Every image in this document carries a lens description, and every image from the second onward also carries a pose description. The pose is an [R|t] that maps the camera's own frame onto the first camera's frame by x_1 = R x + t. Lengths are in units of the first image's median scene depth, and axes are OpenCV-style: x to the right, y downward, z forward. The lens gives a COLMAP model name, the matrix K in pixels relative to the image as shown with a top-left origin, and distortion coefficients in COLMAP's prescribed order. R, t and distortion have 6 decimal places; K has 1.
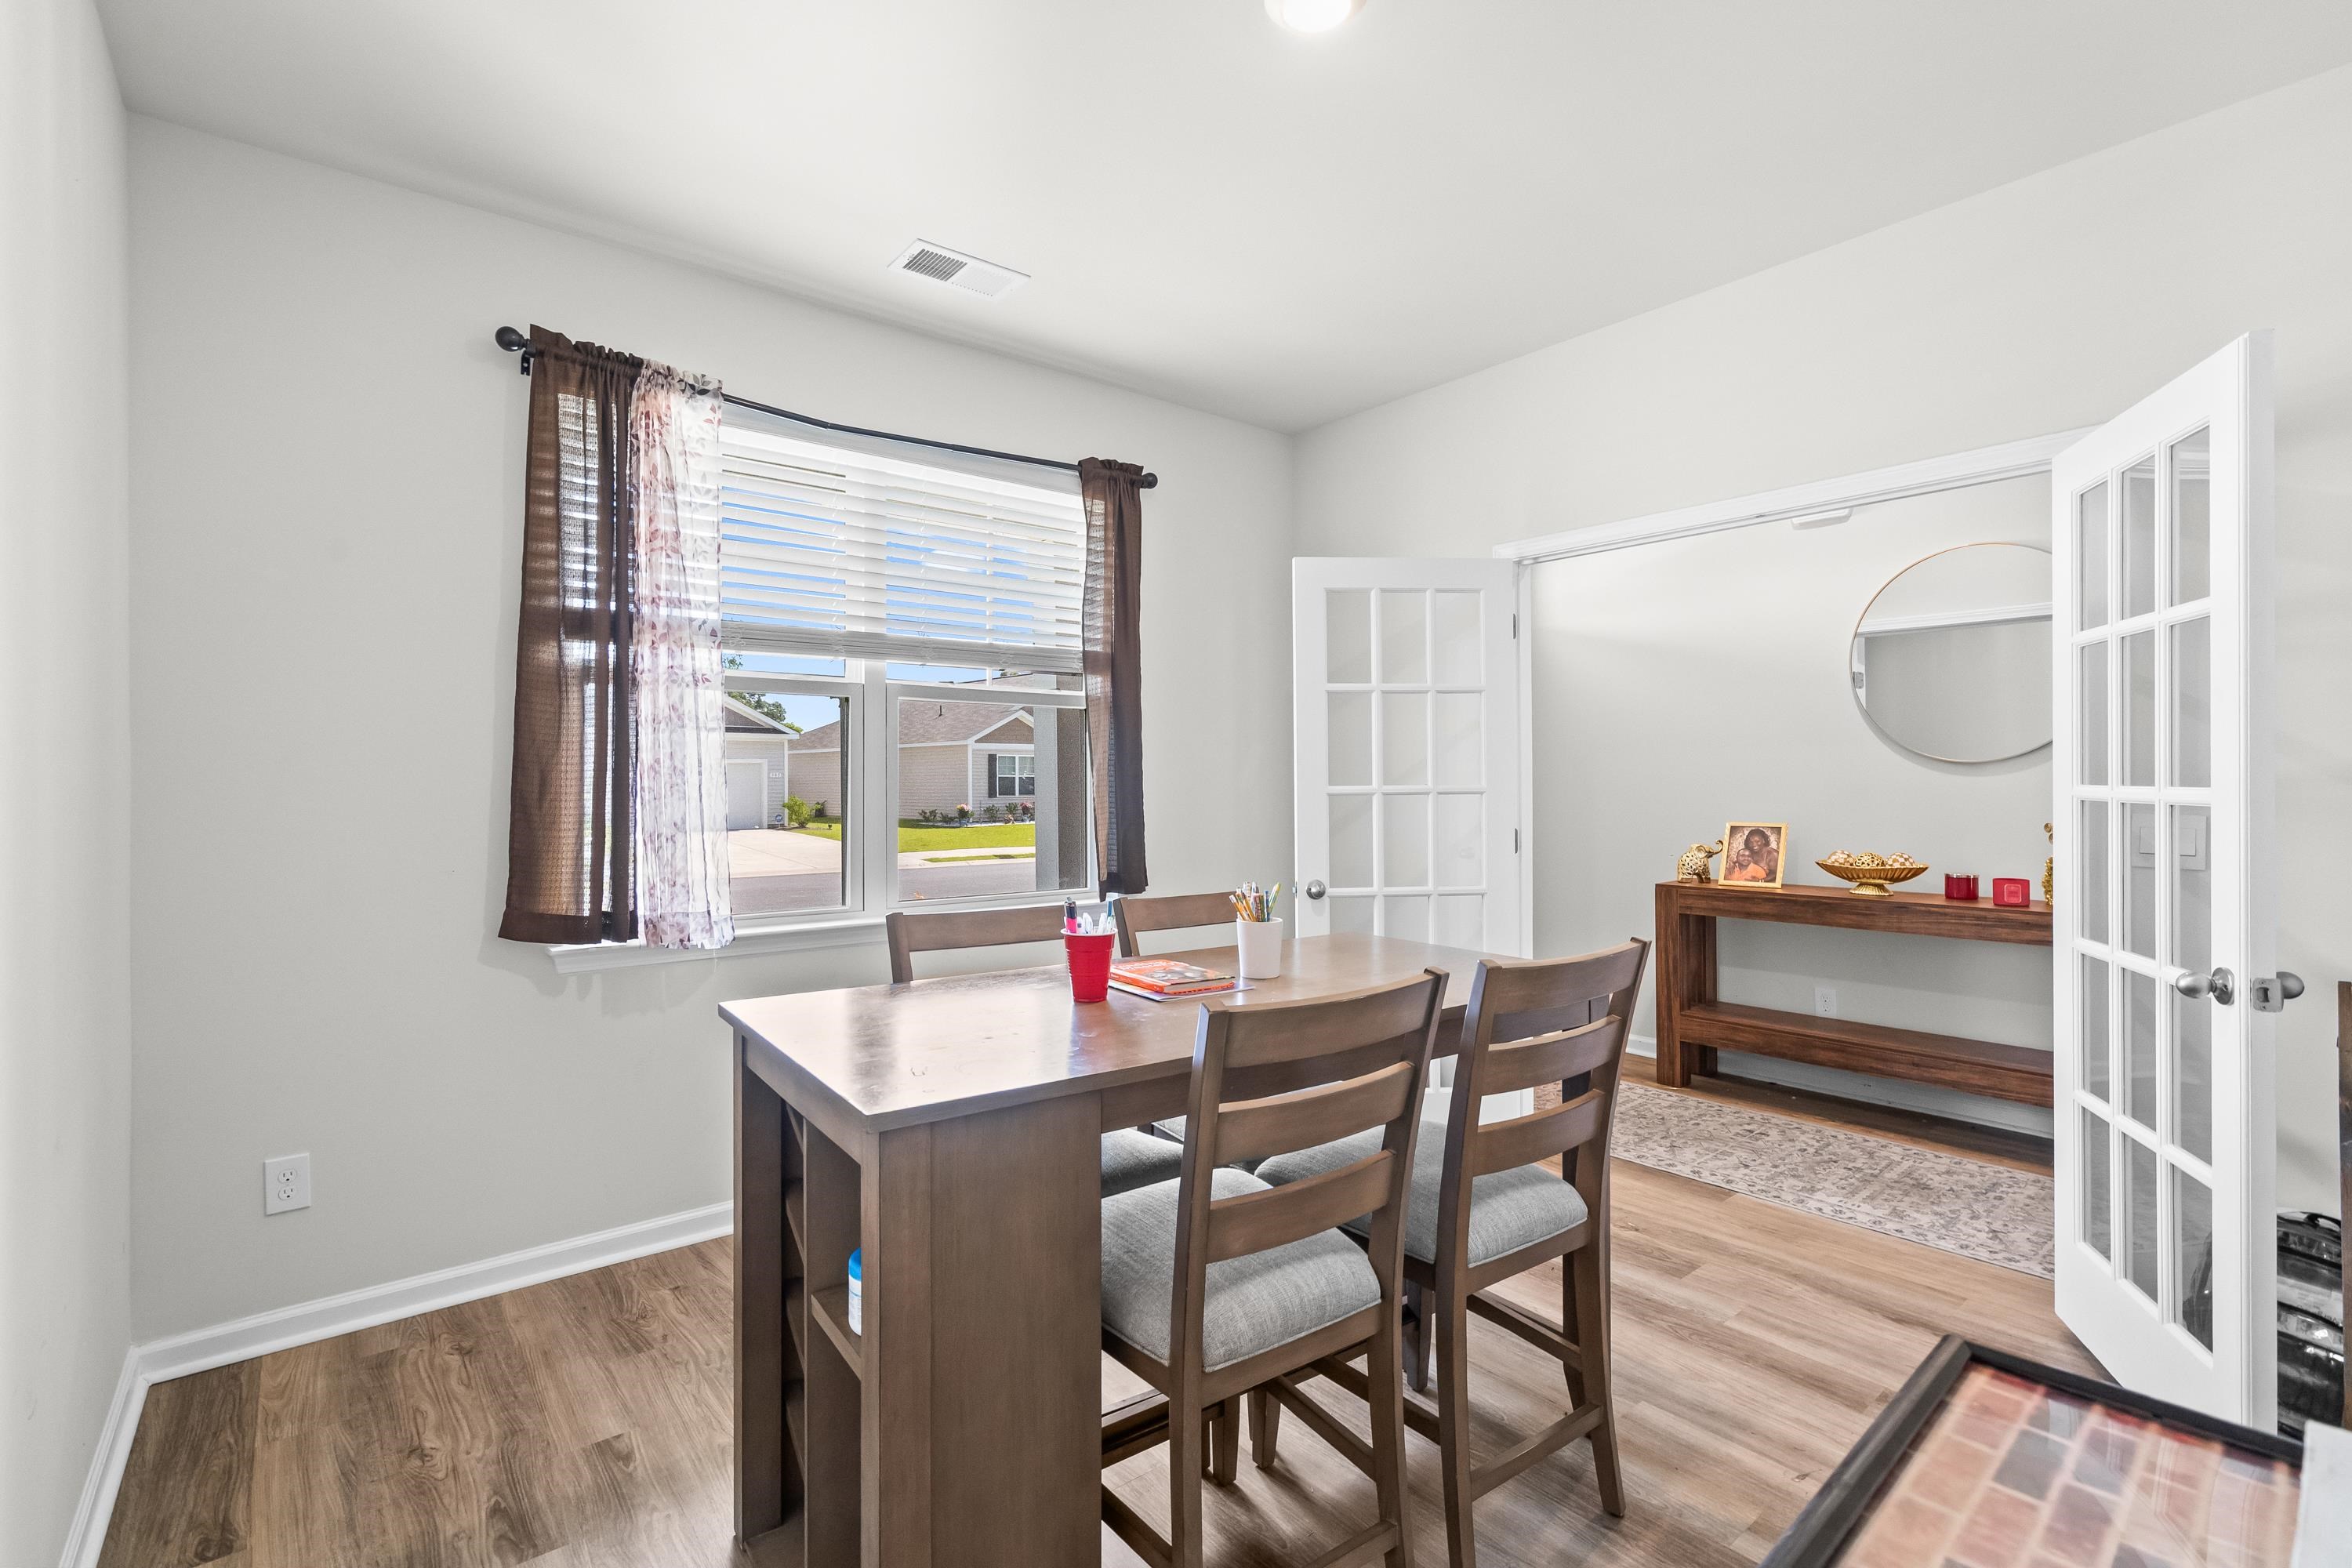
lens RADIAL K [[1068.6, 0, 1173.1], [0, 1068.6, 784.8], [0, 0, 1]] dist [-0.004797, 0.001787]
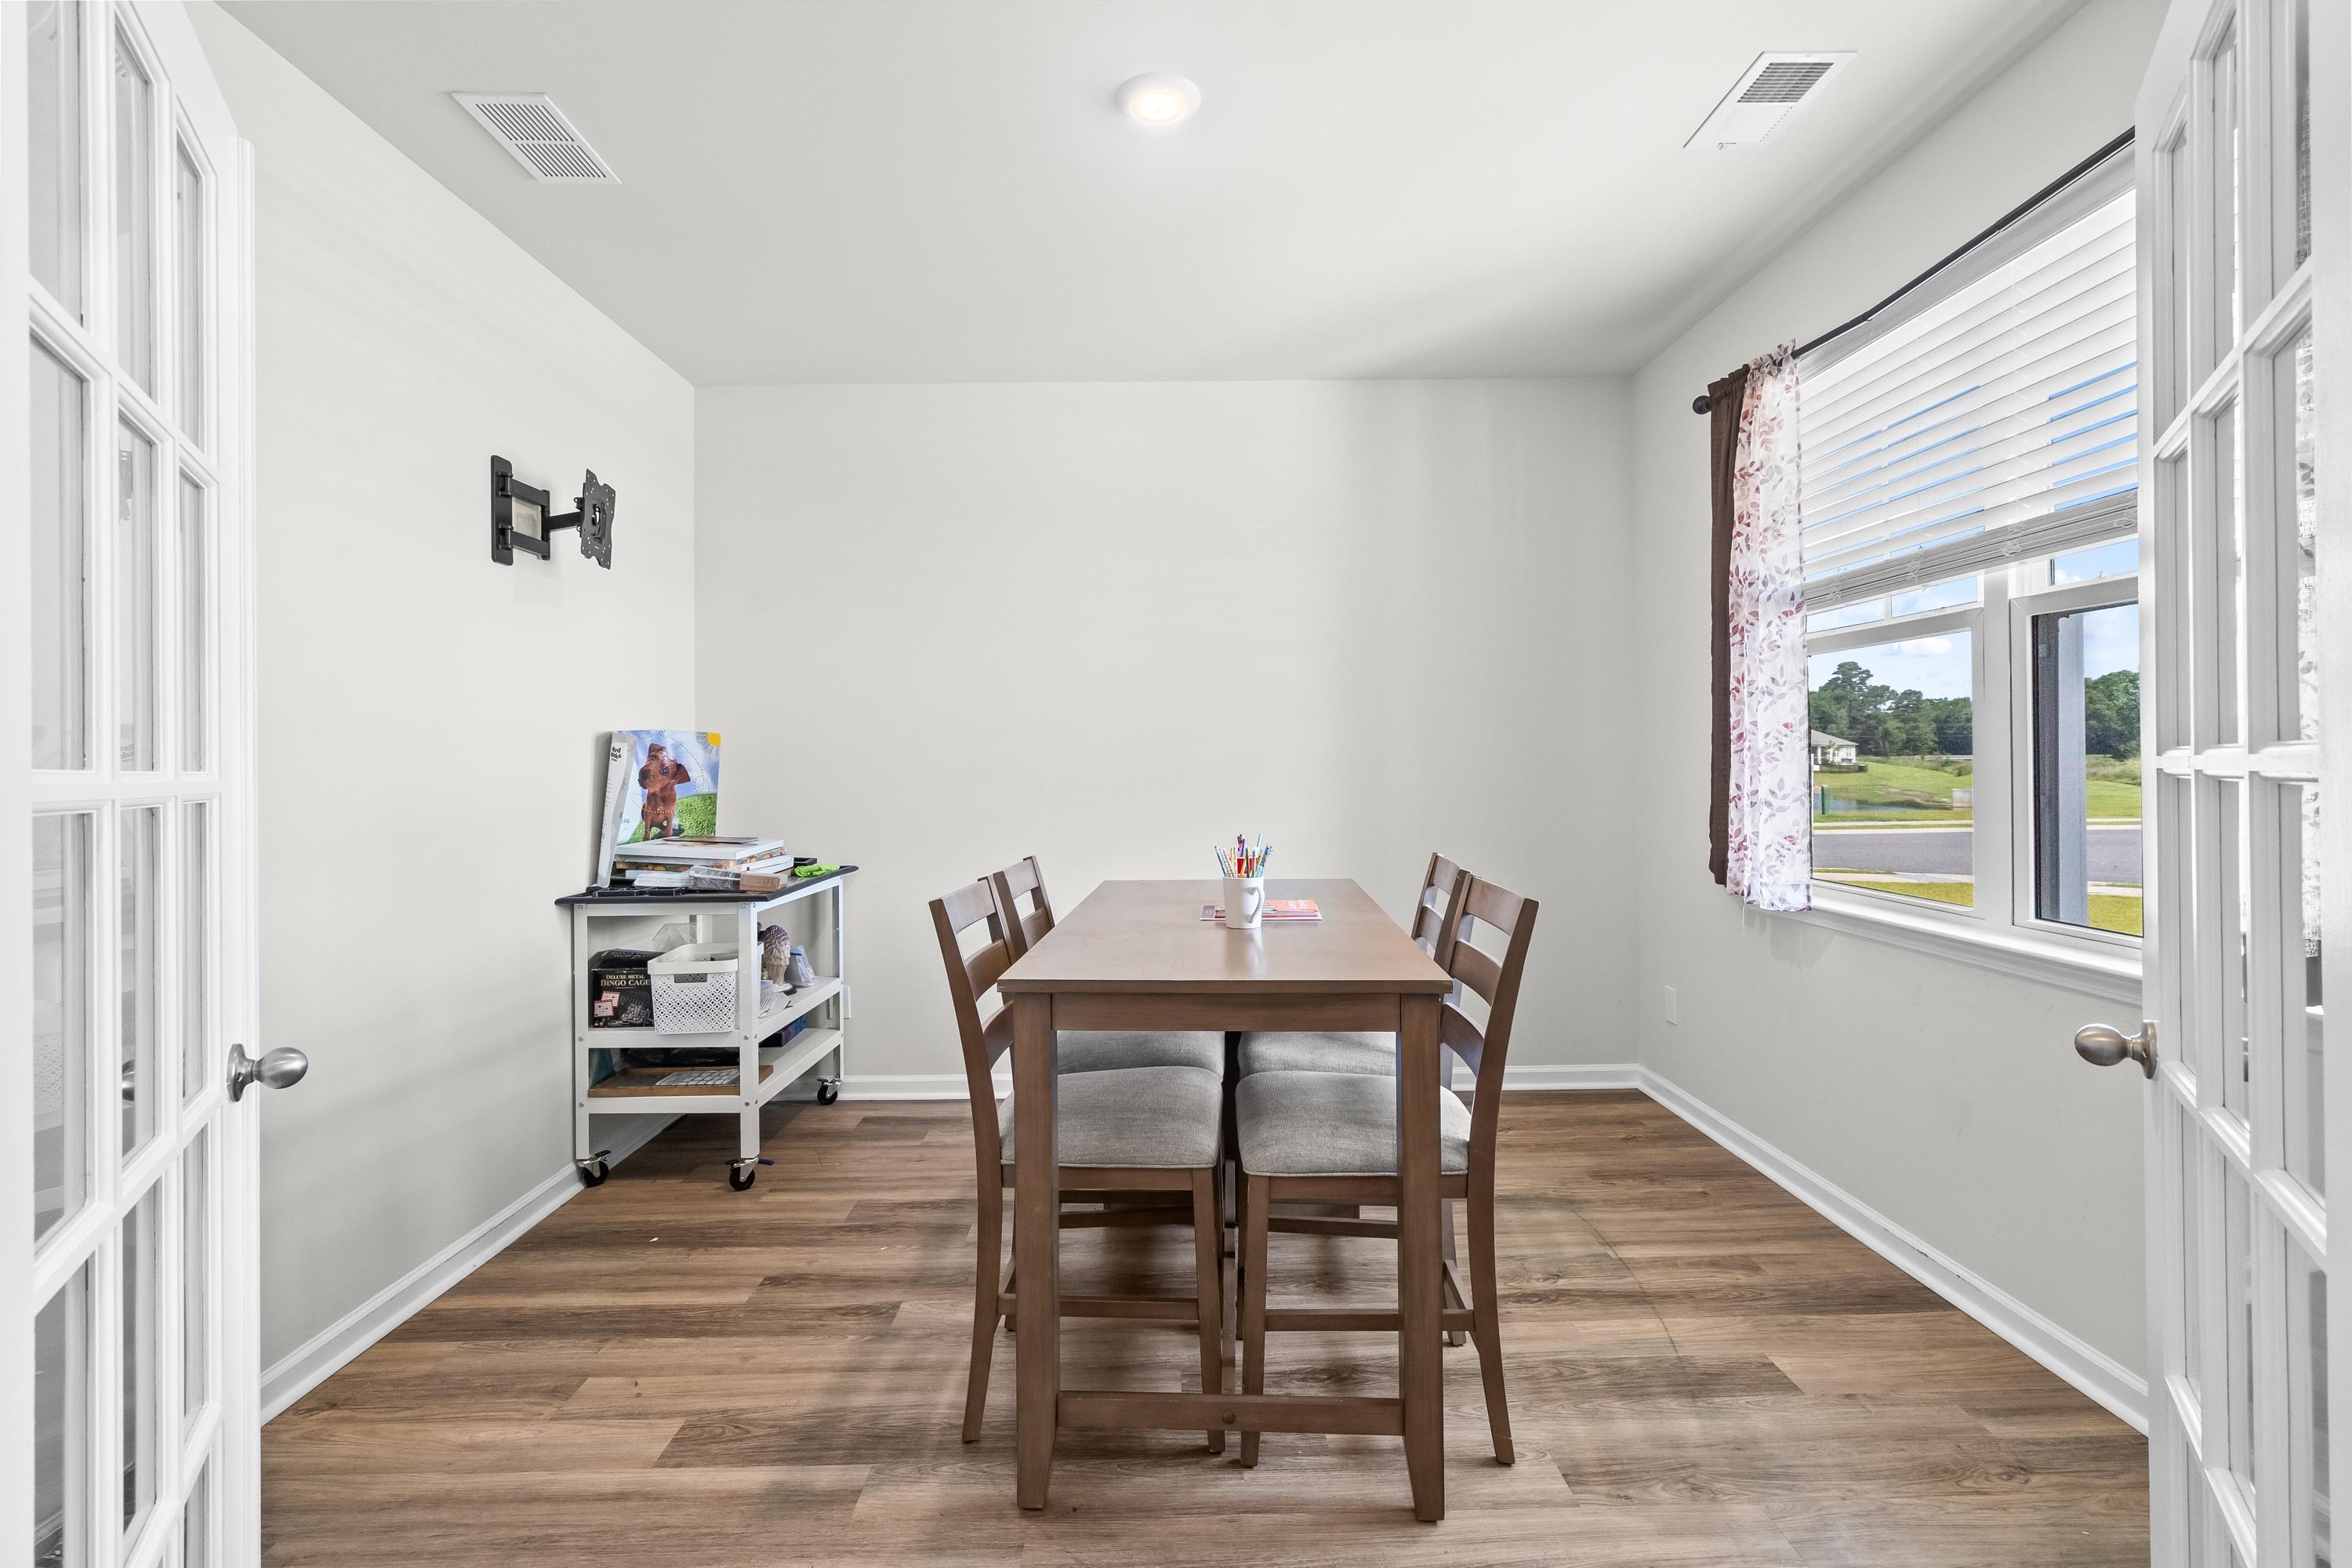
lens RADIAL K [[1068.6, 0, 1178.6], [0, 1068.6, 766.3], [0, 0, 1]] dist [-0.004797, 0.001787]
pose [[-0.611640, 0.013216, -0.791026, 0.853327], [0.011668, 0.999902, 0.007684, 0.001376], [0.791050, -0.004530, -0.611735, 1.384416]]
